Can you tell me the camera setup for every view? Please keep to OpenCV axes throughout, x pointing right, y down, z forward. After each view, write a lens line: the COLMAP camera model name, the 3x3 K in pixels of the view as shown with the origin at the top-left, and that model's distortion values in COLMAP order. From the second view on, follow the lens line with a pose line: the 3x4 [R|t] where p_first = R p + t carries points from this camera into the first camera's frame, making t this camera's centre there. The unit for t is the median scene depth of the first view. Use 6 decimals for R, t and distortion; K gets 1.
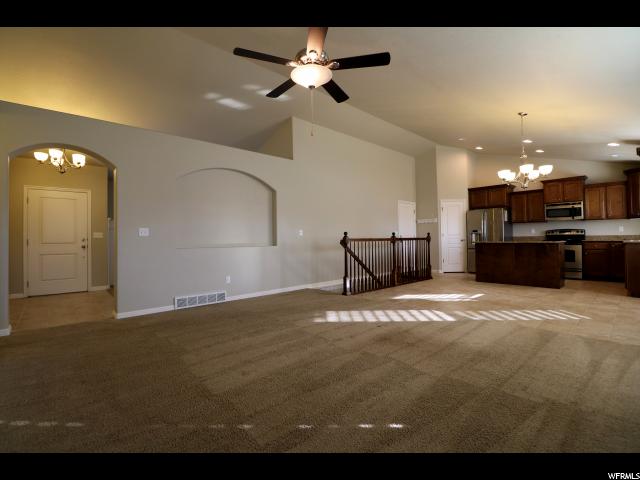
lens RADIAL K [[295.9, 0, 319.0], [0, 295.9, 236.3], [0, 0, 1]] dist [0.001280, -0.010666]
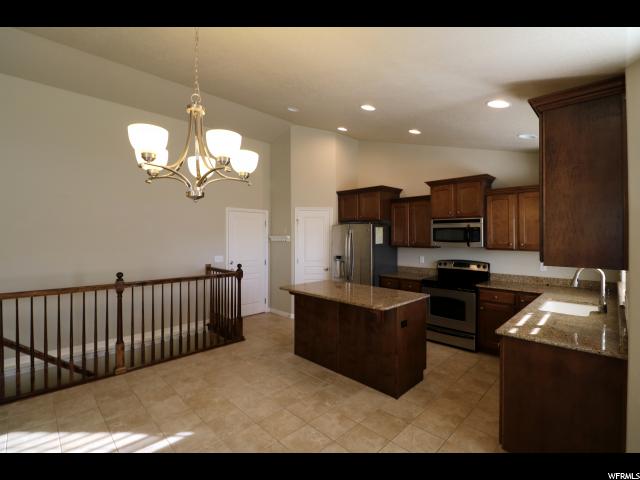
lens RADIAL K [[295.9, 0, 319.0], [0, 295.9, 236.3], [0, 0, 1]] dist [0.001280, -0.010666]
pose [[0.999069, 0.013911, 0.040840, 0.530006], [-0.014199, 0.999876, 0.006762, -0.078240], [-0.040741, -0.007335, 0.999143, 0.406903]]
